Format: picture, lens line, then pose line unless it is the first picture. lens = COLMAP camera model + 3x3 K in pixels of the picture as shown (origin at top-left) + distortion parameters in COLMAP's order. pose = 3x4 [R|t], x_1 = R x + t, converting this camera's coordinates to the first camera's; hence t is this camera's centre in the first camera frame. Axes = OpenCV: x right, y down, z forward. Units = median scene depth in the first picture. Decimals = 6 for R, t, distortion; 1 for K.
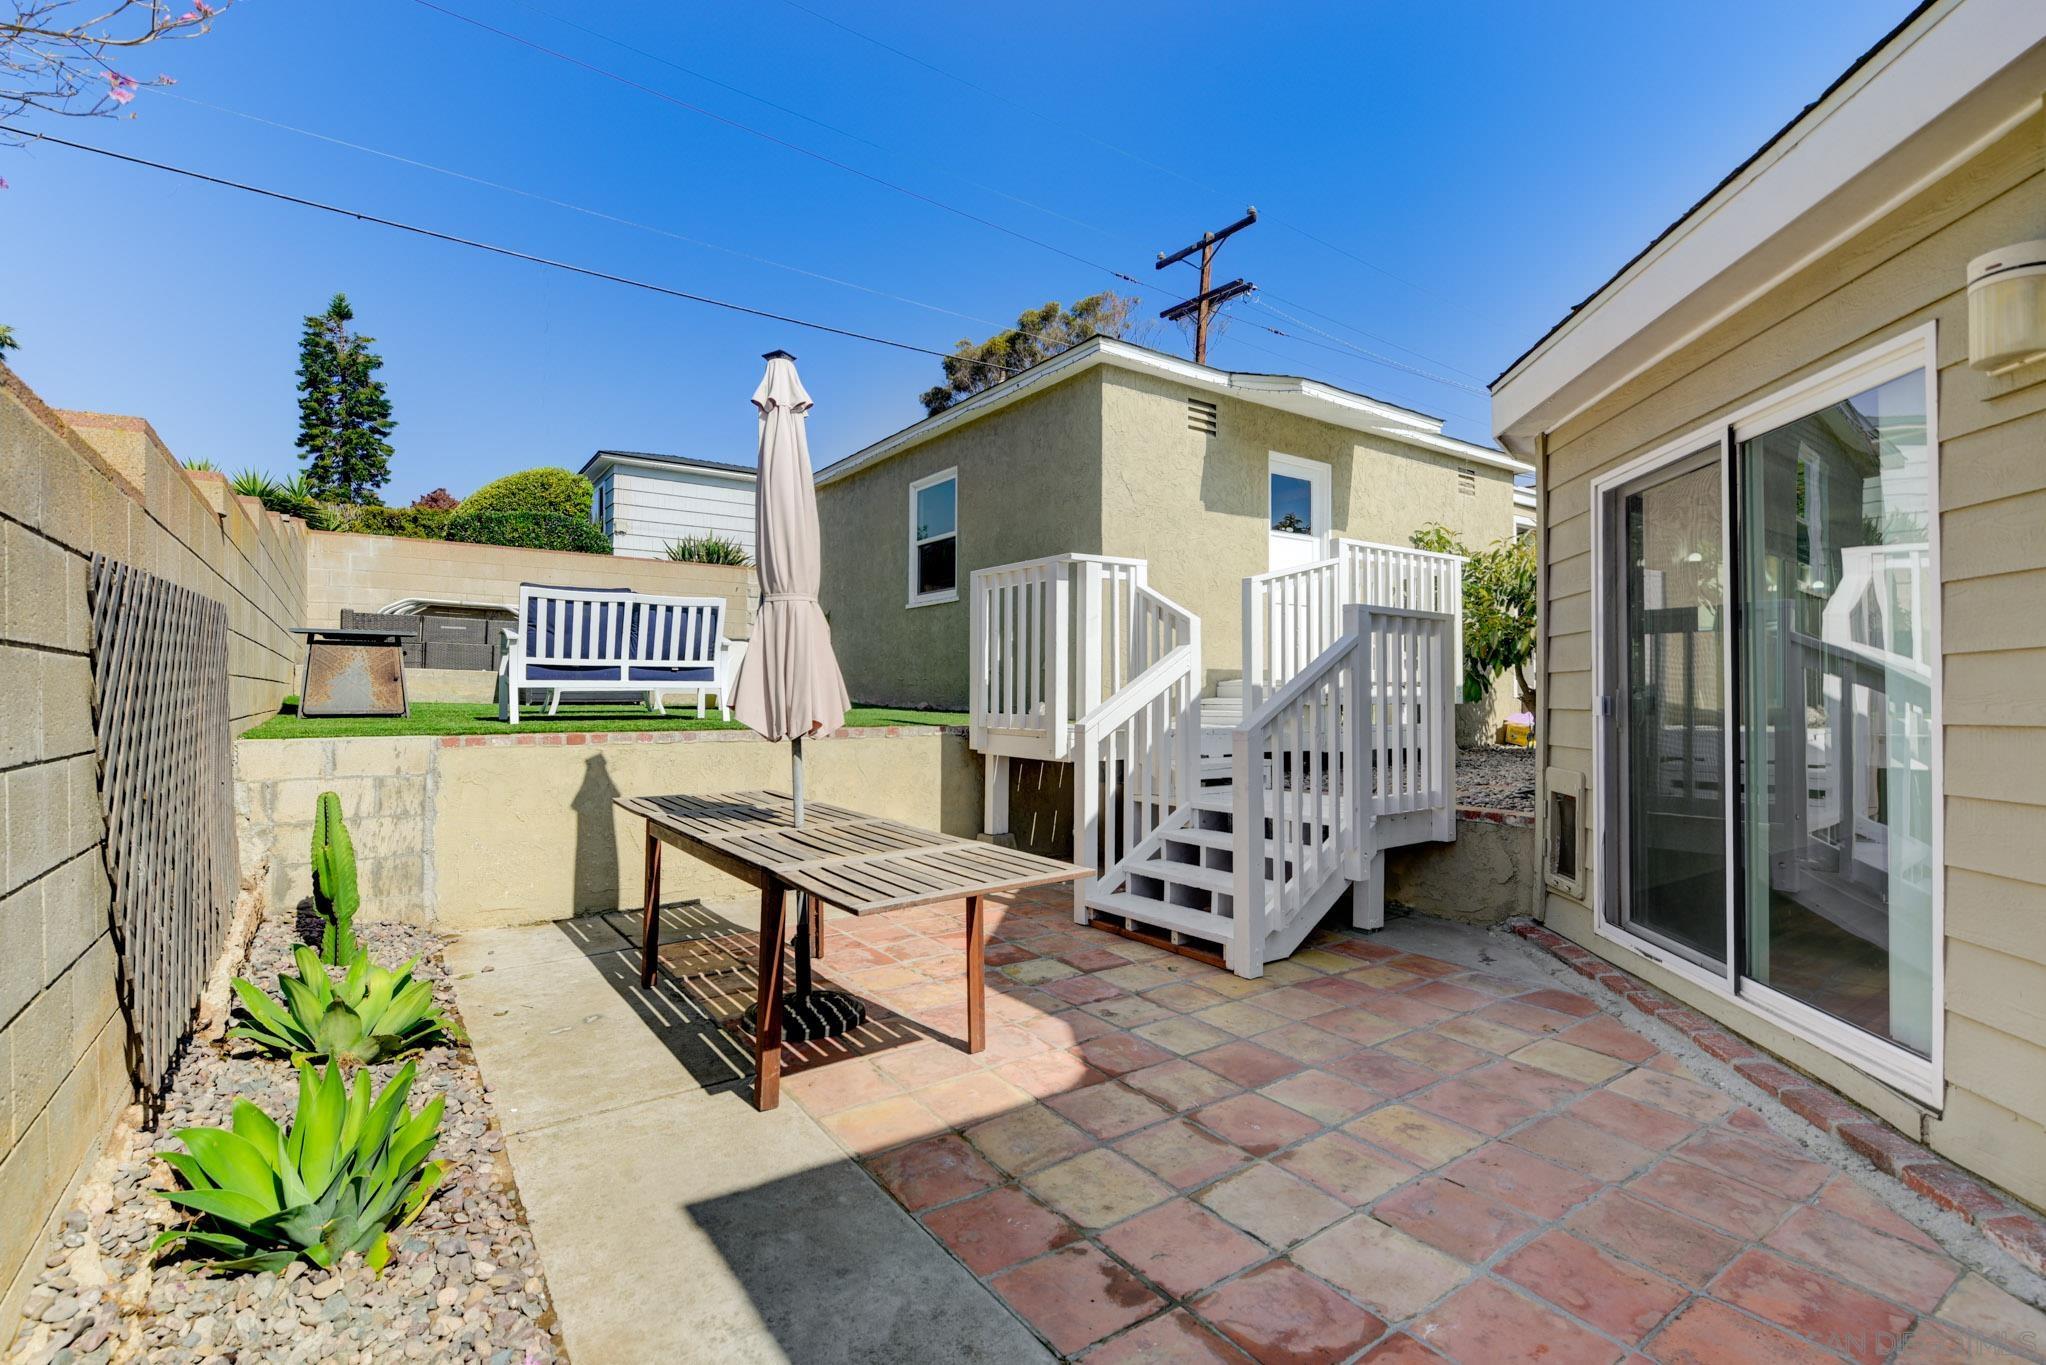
lens RADIAL K [[932.9, 0, 978.9], [0, 932.9, 673.9], [0, 0, 1]] dist [0.002006, -0.000018]
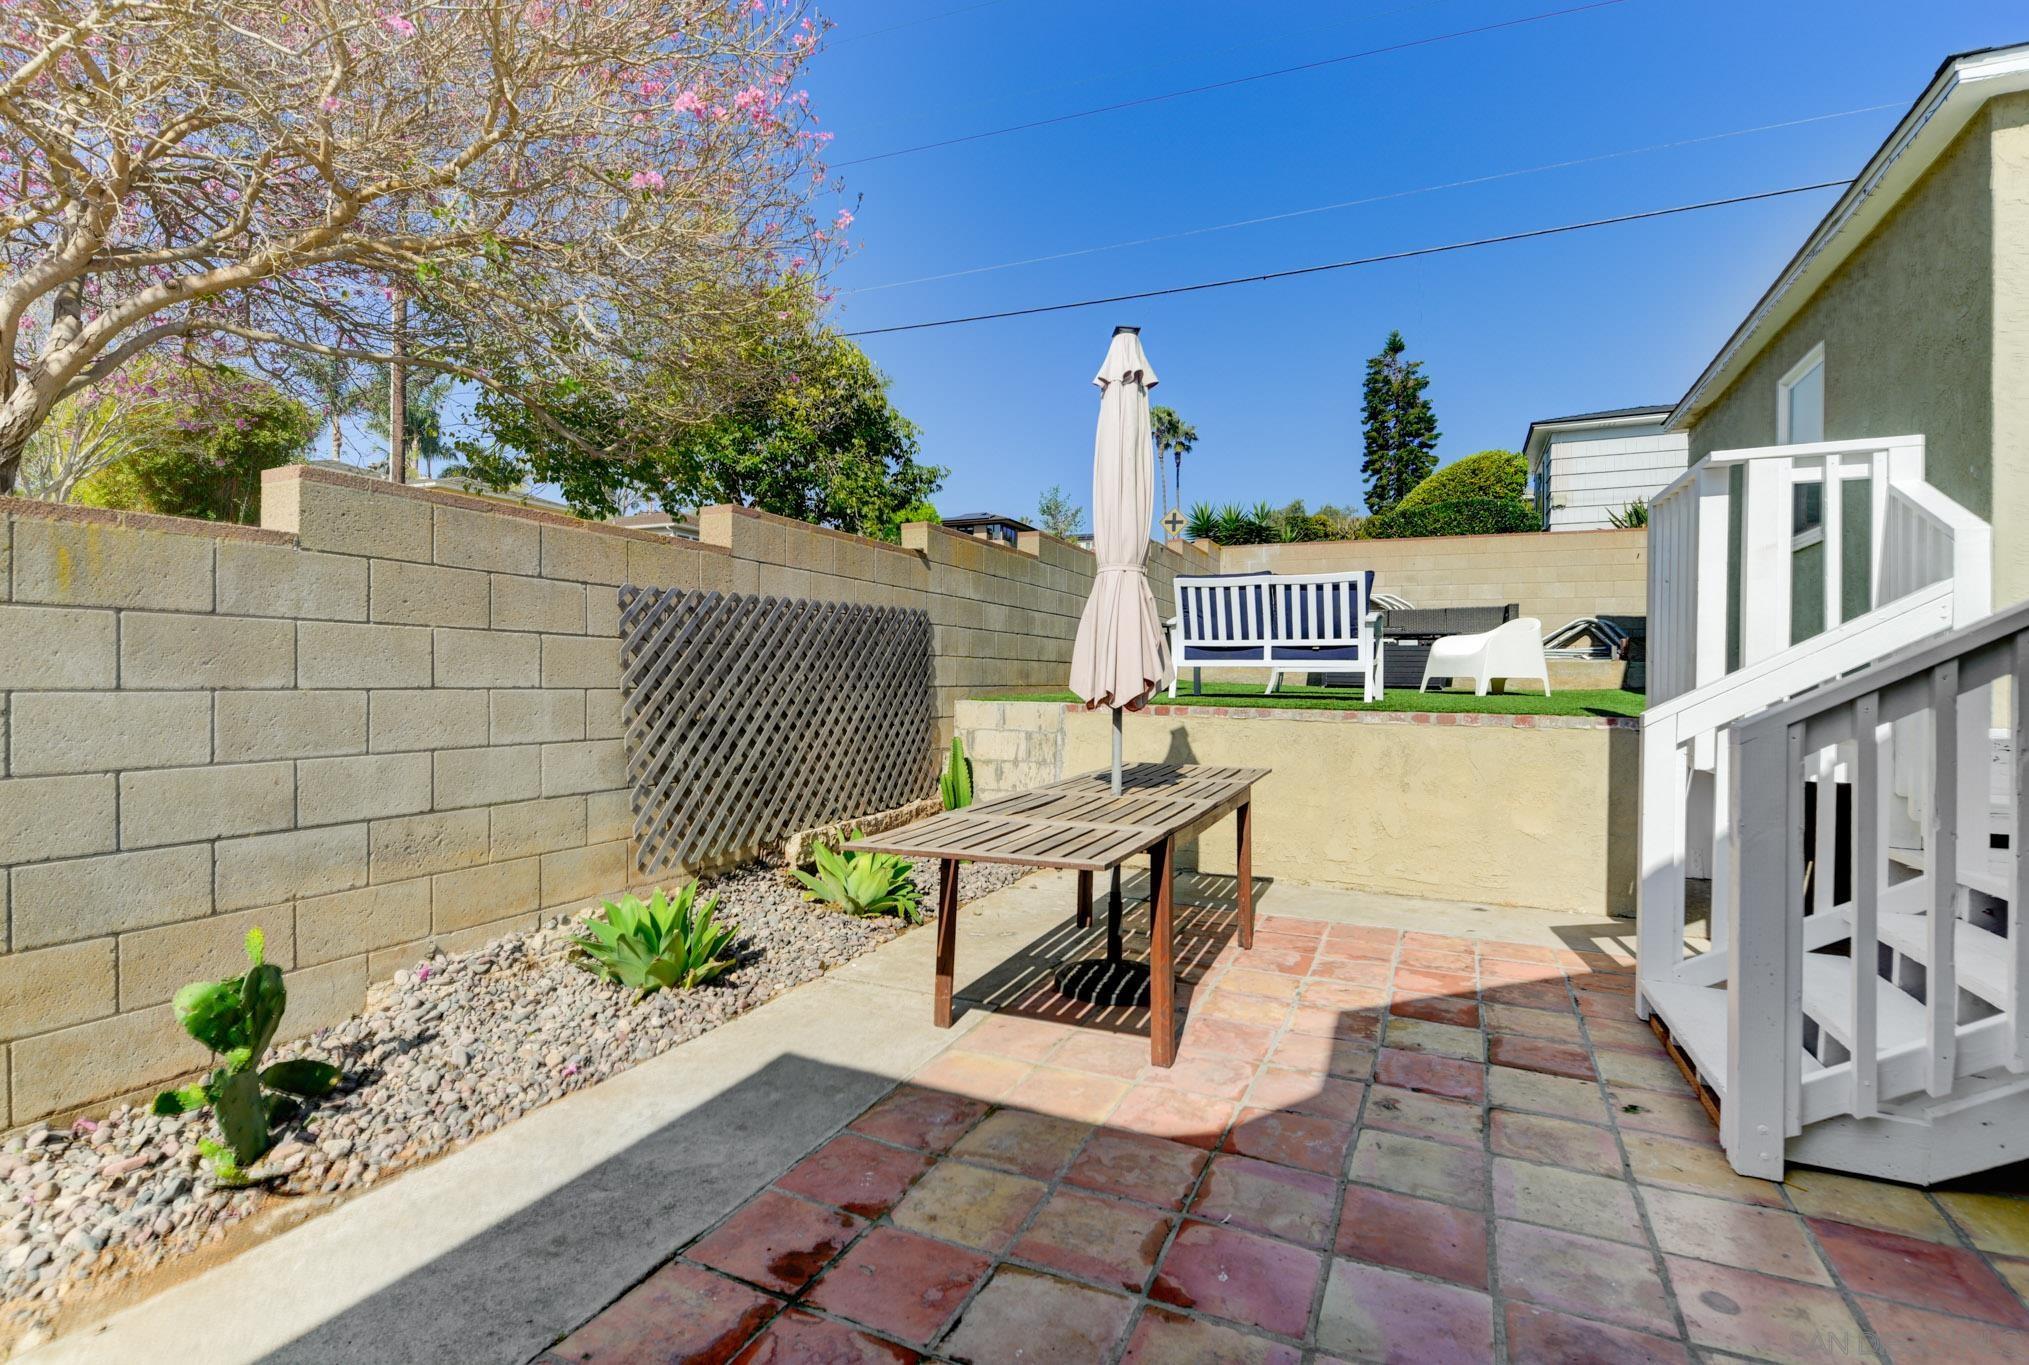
lens RADIAL K [[919.1, 0, 1014.3], [0, 919.1, 675.6], [0, 0, 1]] dist [-0.001530, -0.001443]
pose [[0.518553, 0.003600, -0.855038, 0.263536], [0.005327, 0.999958, 0.007441, 0.011652], [0.855029, -0.008414, 0.518512, 0.172415]]
